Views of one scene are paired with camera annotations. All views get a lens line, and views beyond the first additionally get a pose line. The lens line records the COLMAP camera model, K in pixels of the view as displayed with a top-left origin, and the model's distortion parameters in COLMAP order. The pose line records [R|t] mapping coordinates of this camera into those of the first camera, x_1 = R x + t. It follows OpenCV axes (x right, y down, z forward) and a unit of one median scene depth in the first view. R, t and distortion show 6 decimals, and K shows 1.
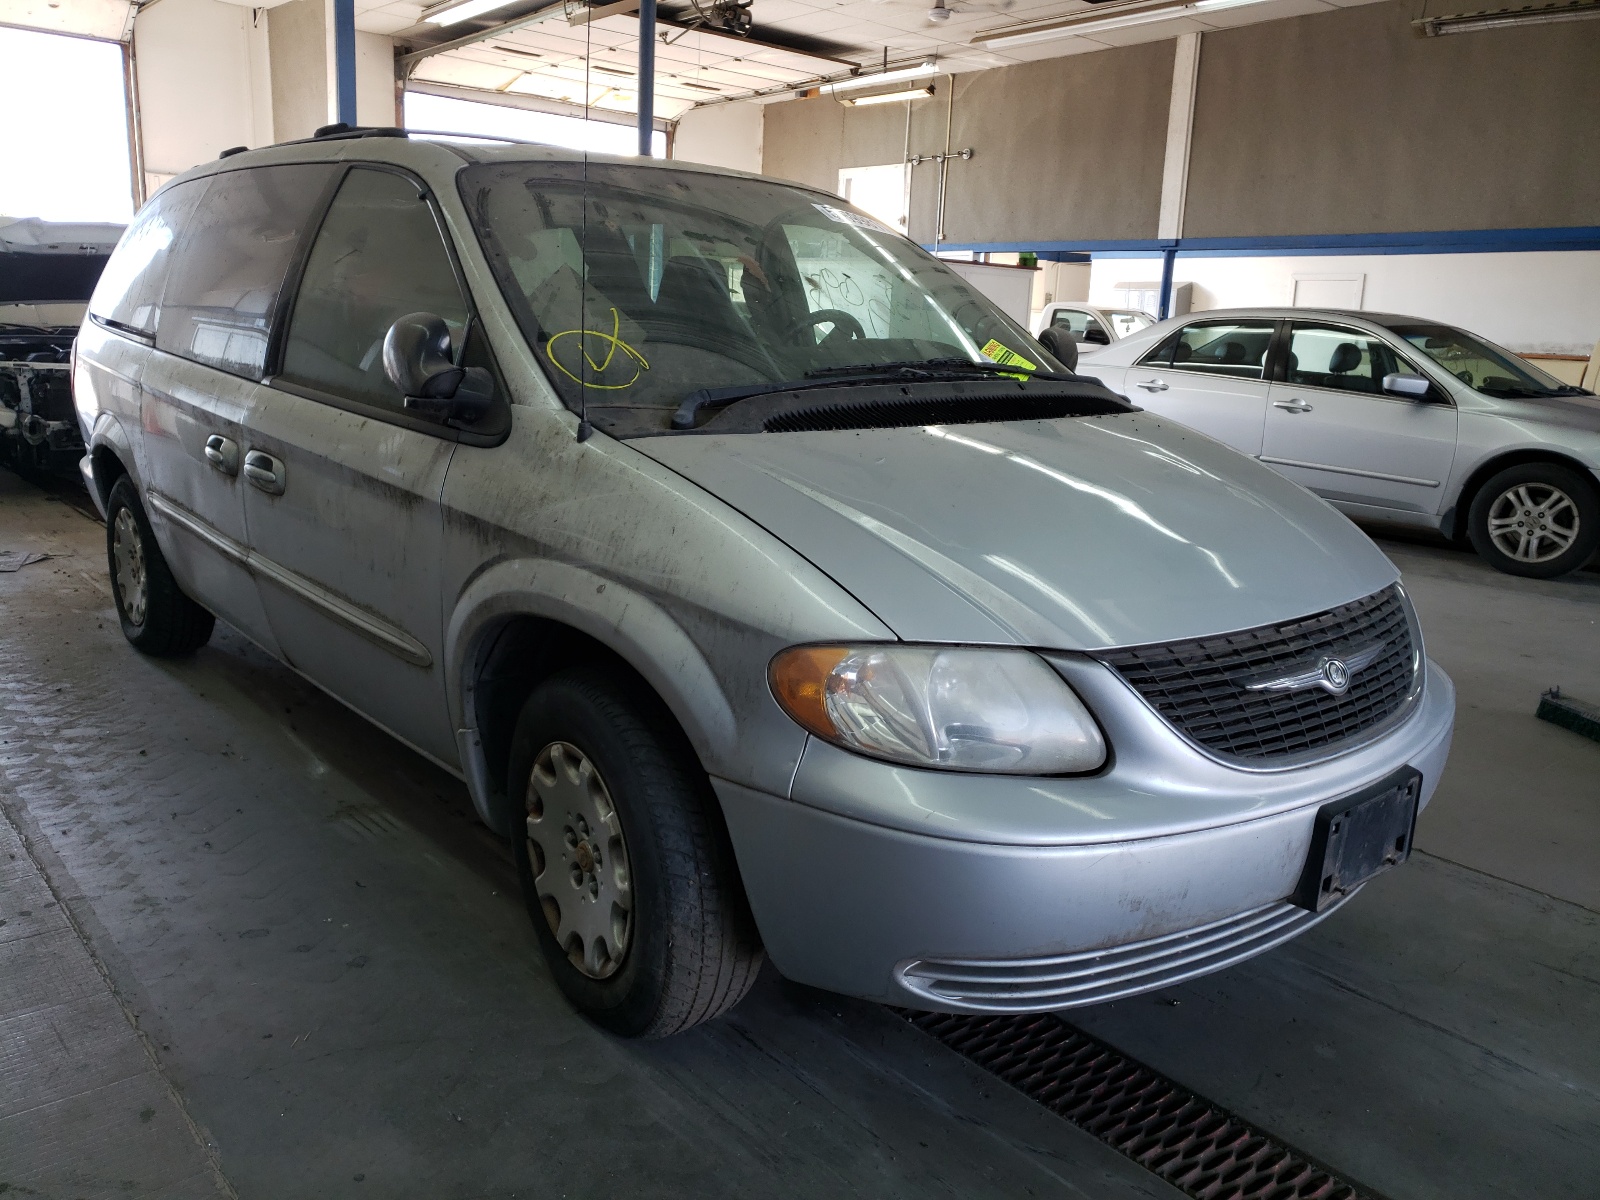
lens RADIAL K [[1259.8, 0, 806.3], [0, 1259.8, 602.2], [0, 0, 1]] dist [-0.001066, 0.002948]
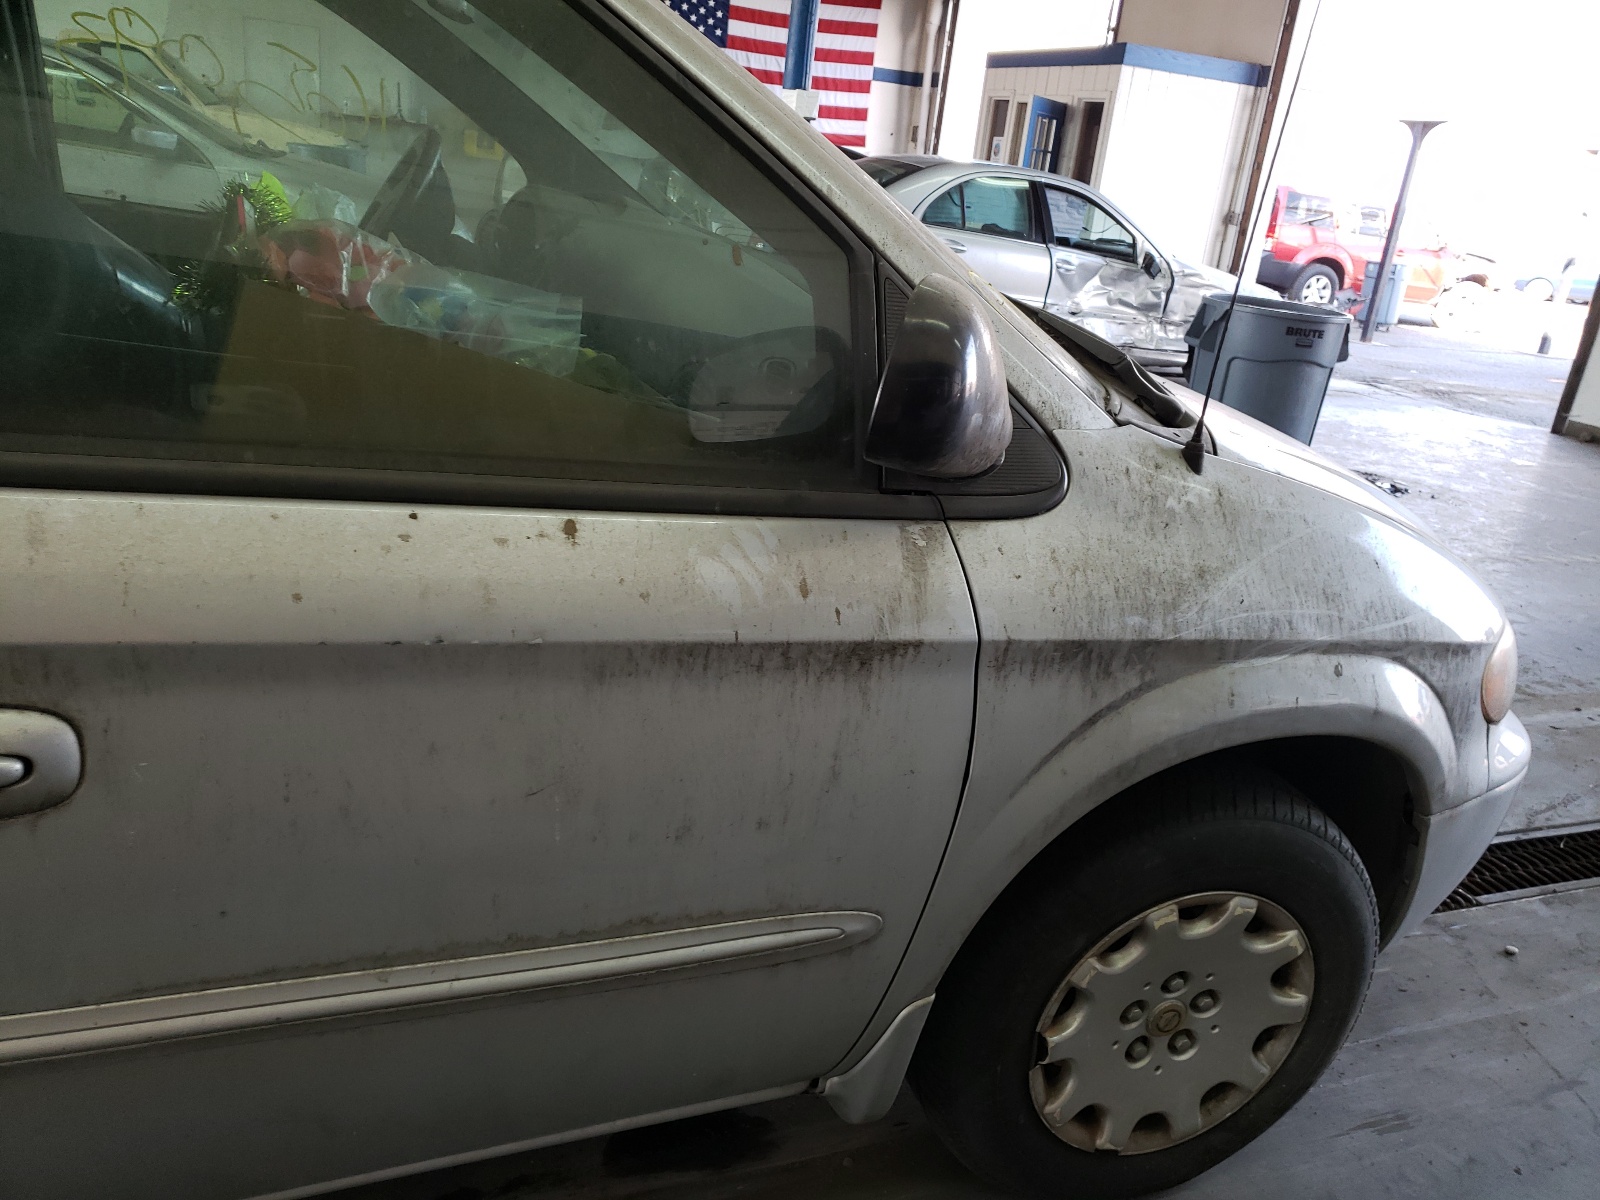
lens RADIAL K [[1259.8, 0, 806.3], [0, 1259.8, 602.2], [0, 0, 1]] dist [-0.001066, 0.002948]
pose [[0.350518, -0.322873, 0.879142, -0.741052], [0.117684, 0.946440, 0.300667, -0.249792], [-0.929133, -0.001928, 0.369742, 0.837272]]
